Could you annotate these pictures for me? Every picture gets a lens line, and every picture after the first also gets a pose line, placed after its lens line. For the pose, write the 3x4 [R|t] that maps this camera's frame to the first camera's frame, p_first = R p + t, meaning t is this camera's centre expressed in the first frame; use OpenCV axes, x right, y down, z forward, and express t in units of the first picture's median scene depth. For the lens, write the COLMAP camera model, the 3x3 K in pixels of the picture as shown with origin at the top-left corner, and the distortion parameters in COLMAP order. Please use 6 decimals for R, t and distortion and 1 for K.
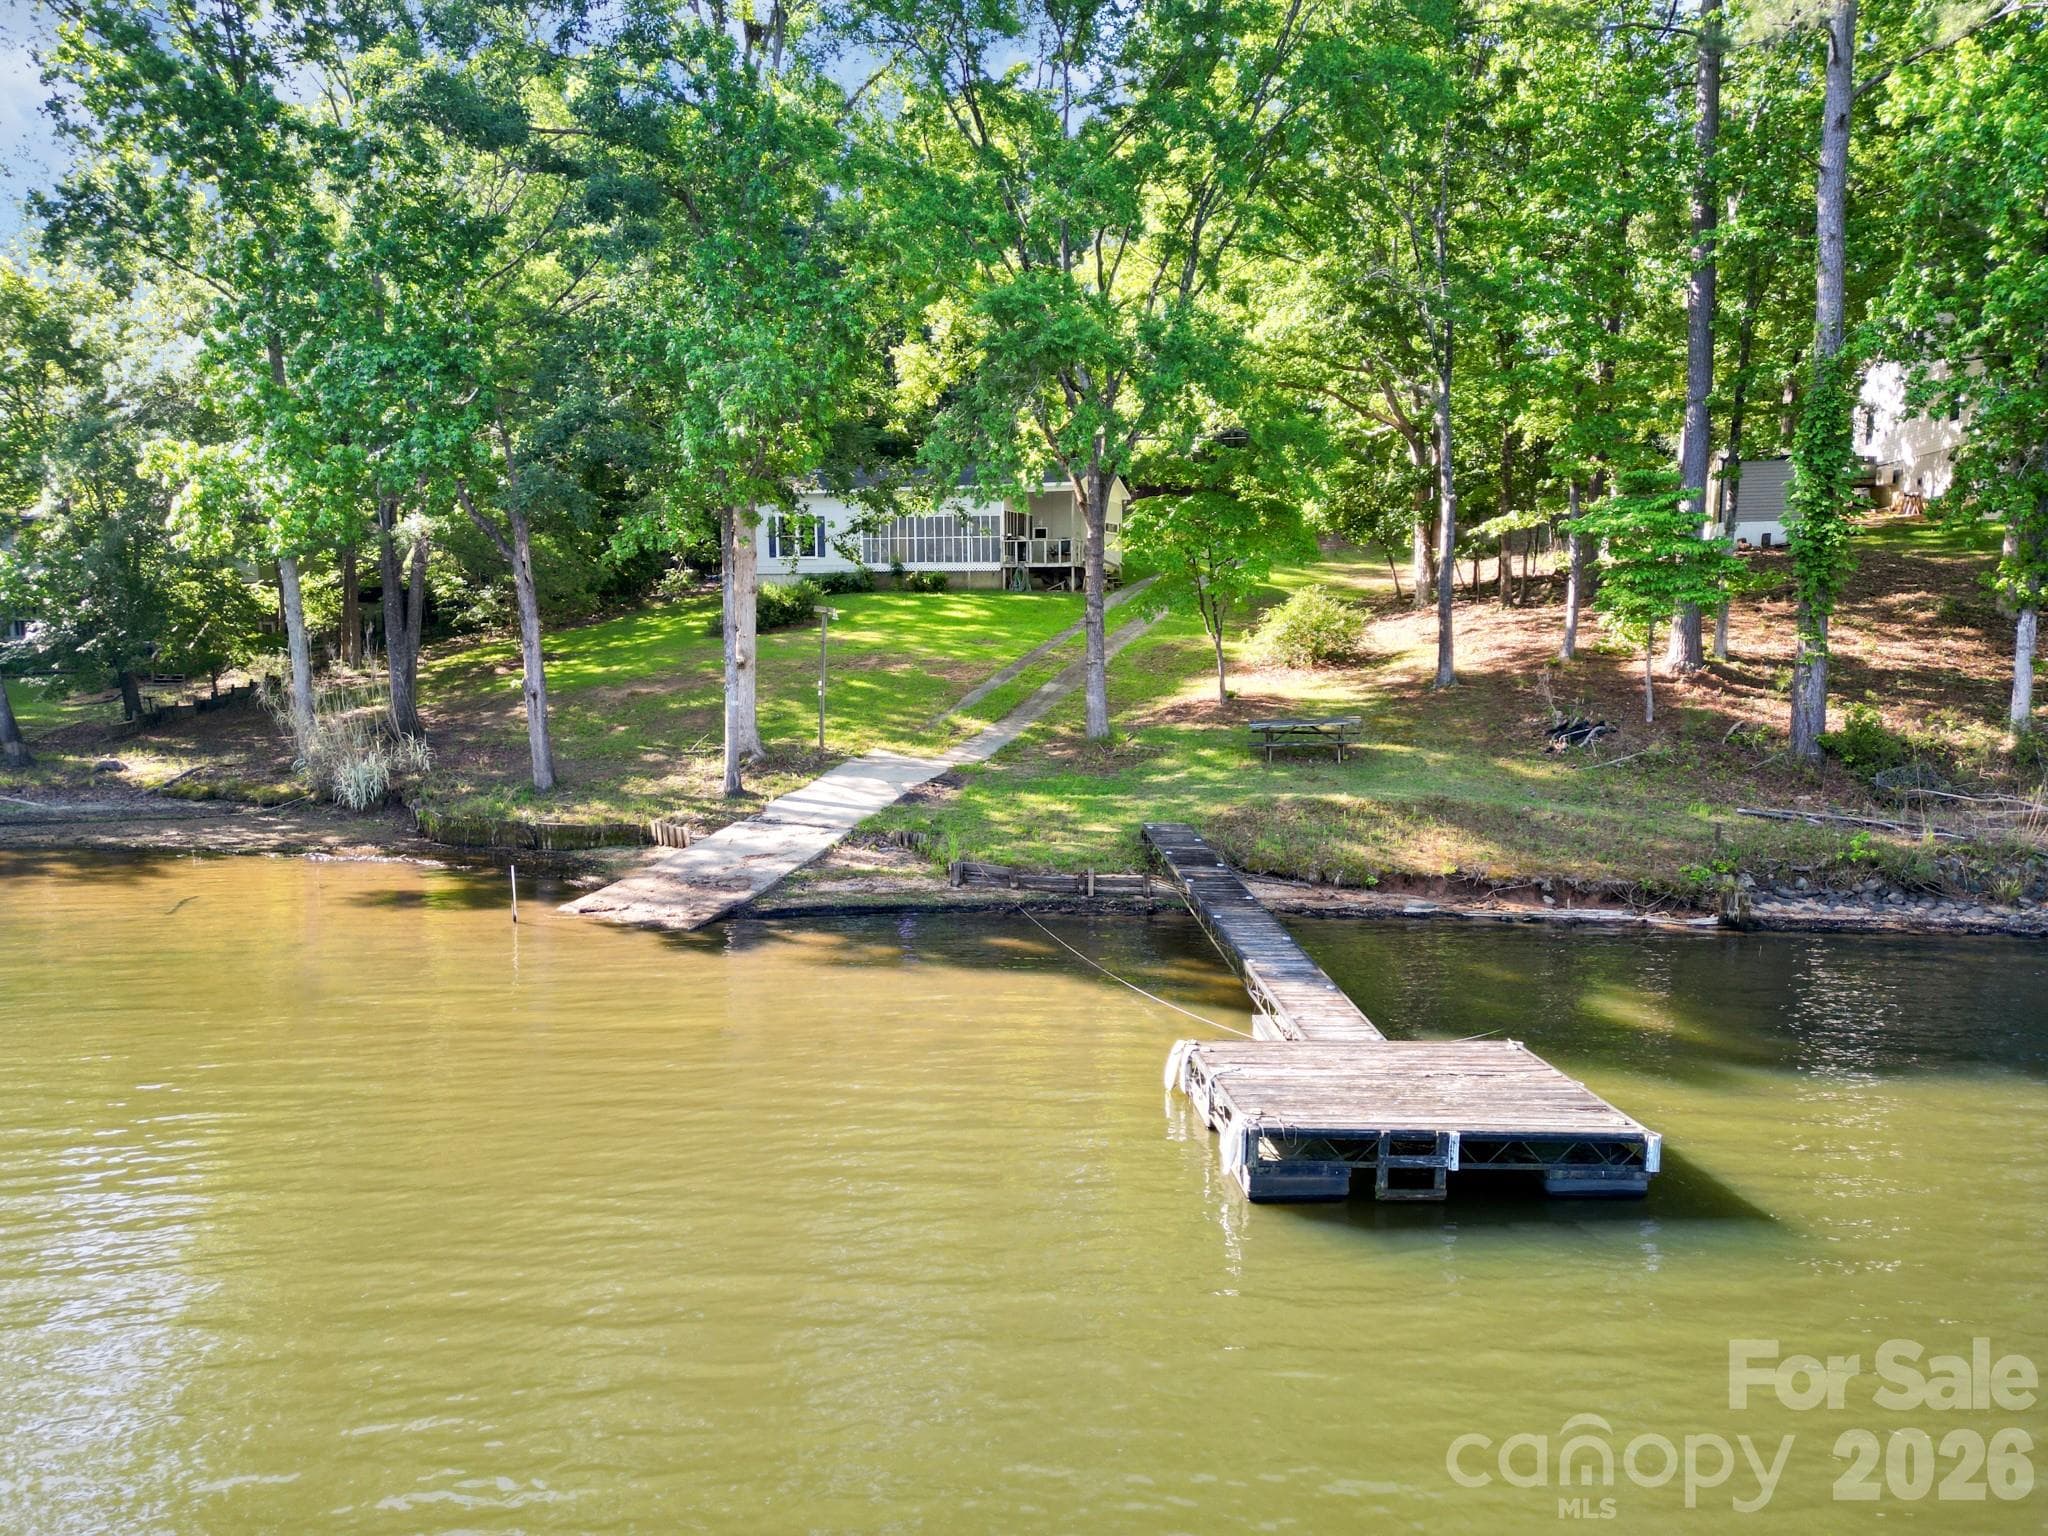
lens RADIAL K [[1431.4, 0, 1029.7], [0, 1431.4, 773.6], [0, 0, 1]] dist [0.068594, -0.063198]
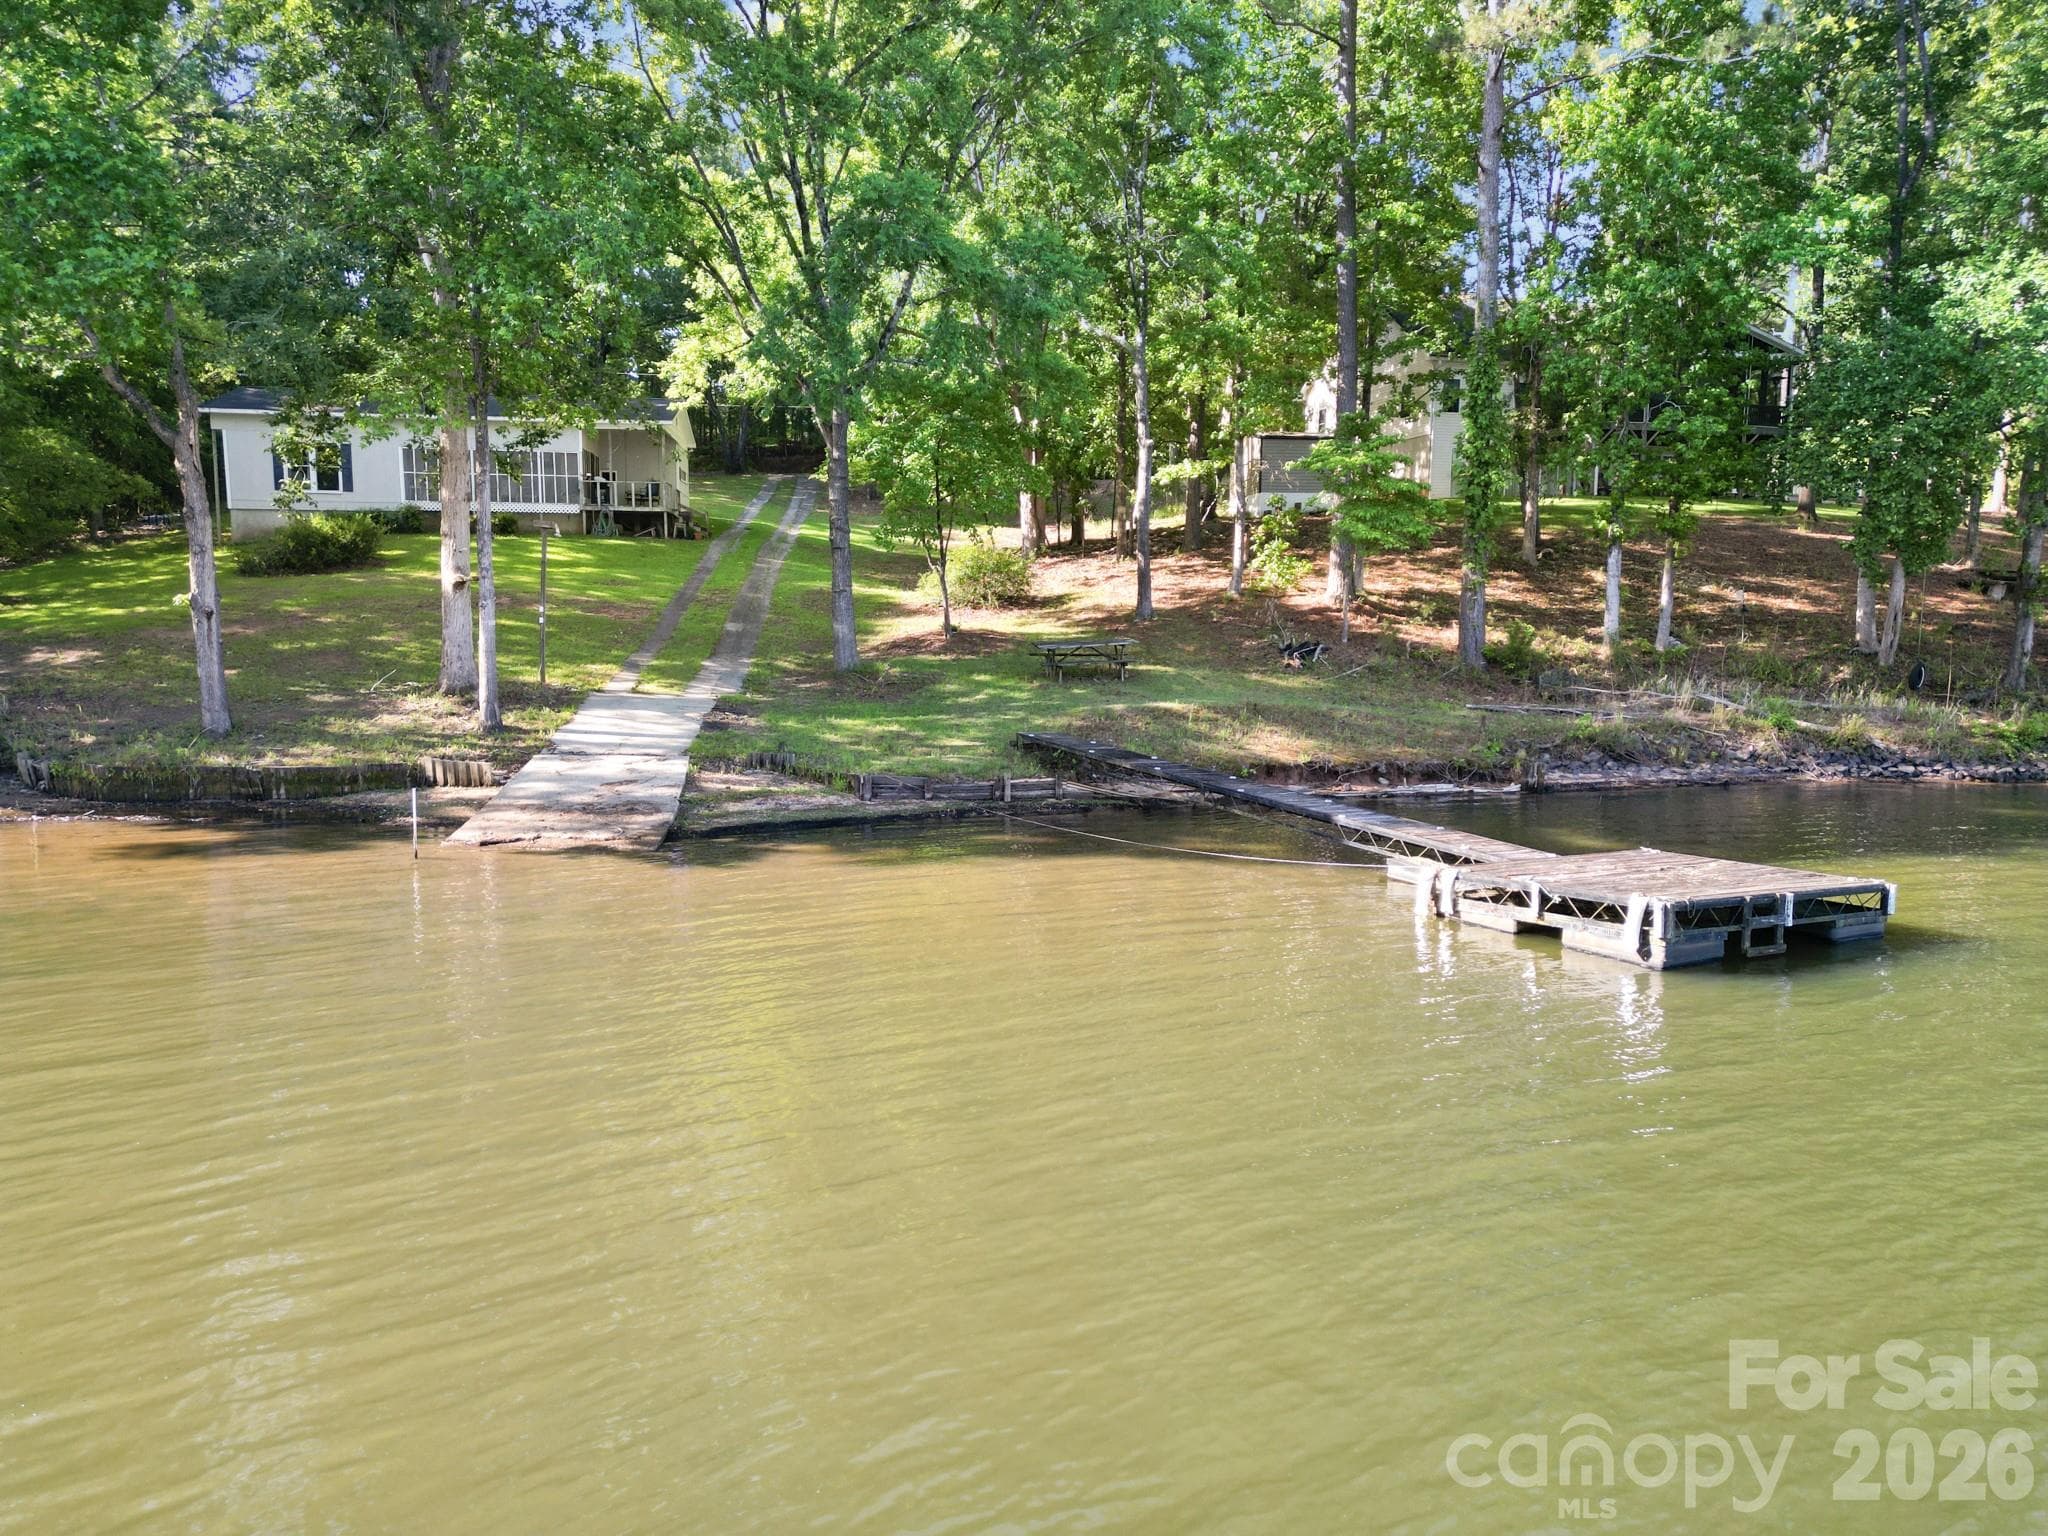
lens RADIAL K [[1431.4, 0, 1028.4], [0, 1431.4, 773.8], [0, 0, 1]] dist [0.068594, -0.063198]
pose [[0.900976, -0.042547, 0.431777, -0.314355], [0.041429, 0.999069, 0.011999, 0.047124], [-0.431886, 0.007077, 0.901900, 0.088100]]
